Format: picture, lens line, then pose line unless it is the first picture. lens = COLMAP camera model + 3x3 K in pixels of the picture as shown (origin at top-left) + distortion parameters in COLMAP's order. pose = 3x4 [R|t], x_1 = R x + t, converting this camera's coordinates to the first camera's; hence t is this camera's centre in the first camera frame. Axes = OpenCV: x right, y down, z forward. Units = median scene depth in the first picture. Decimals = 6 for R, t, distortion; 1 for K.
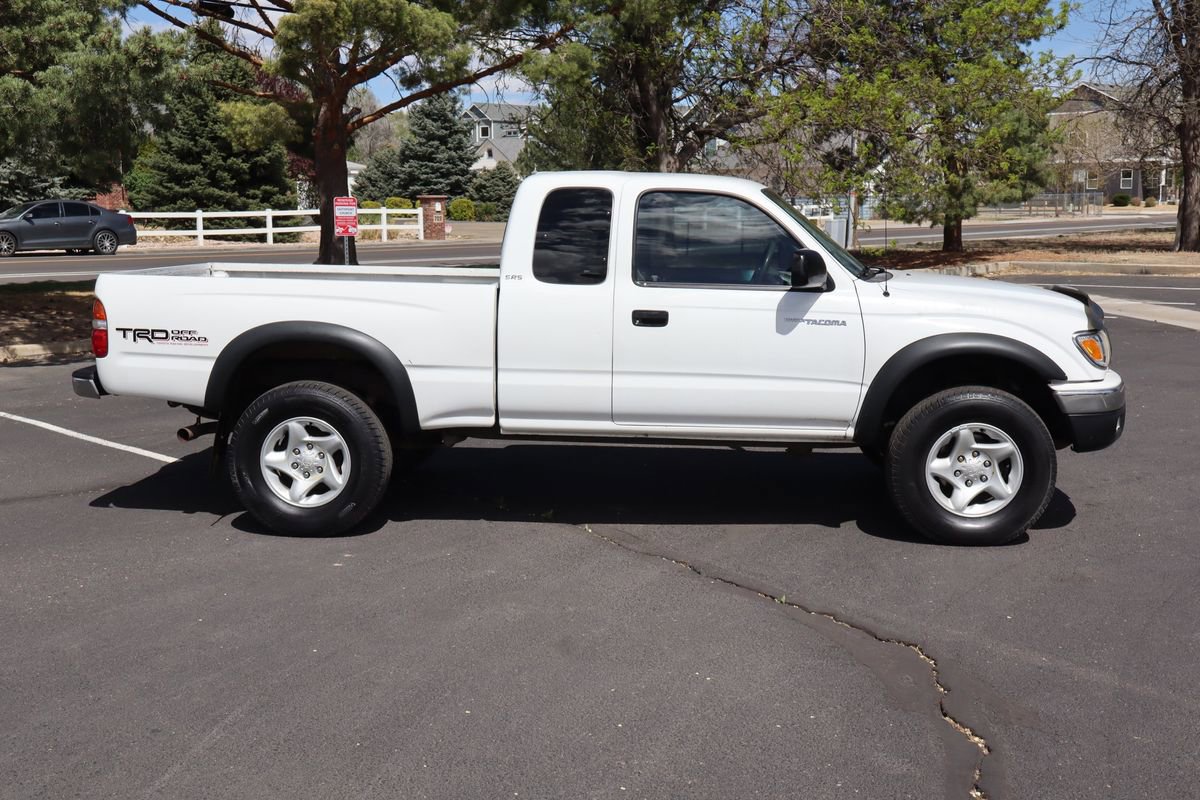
lens RADIAL K [[1361.3, 0, 582.2], [0, 1361.3, 397.8], [0, 0, 1]] dist [0.020723, -0.043514]
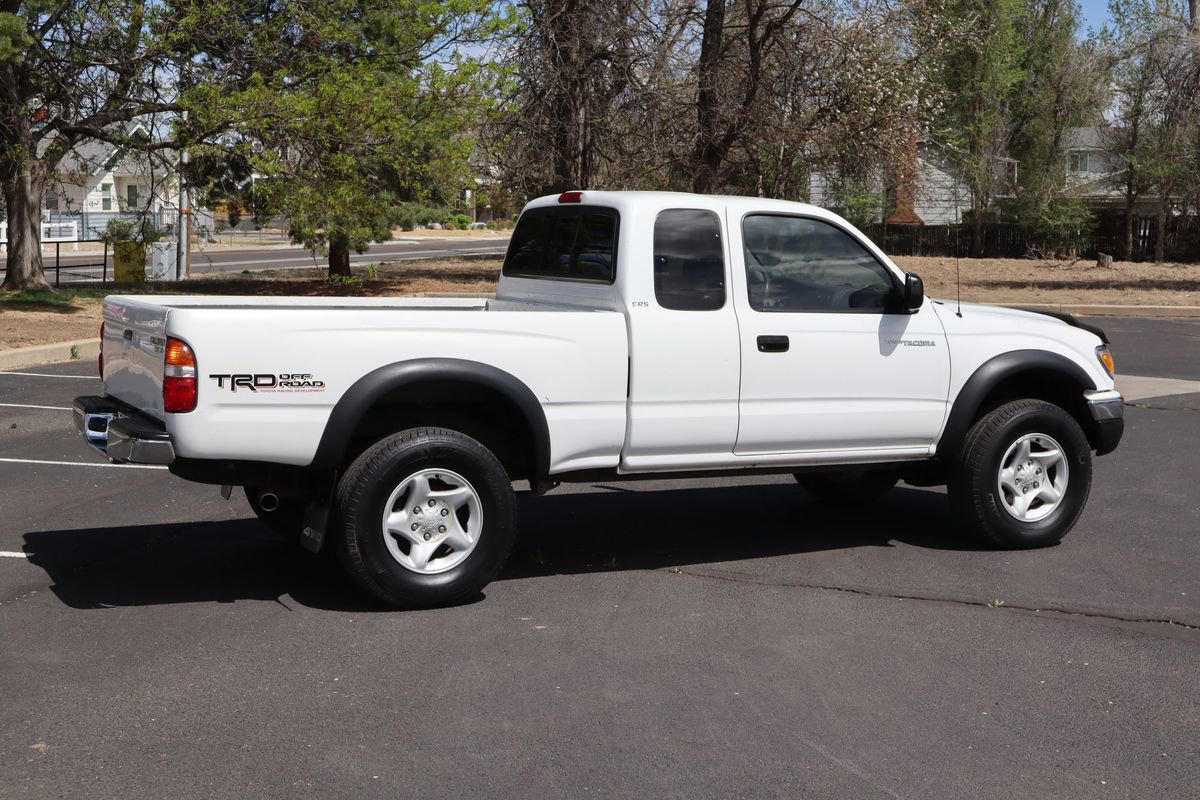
lens RADIAL K [[1630.2, 0, 551.0], [0, 1630.2, 402.3], [0, 0, 1]] dist [0.008394, -0.030099]
pose [[0.875669, -0.044155, 0.480889, -0.635662], [0.060068, 0.998037, -0.017741, -0.005439], [-0.479161, 0.044421, 0.876602, 0.053759]]
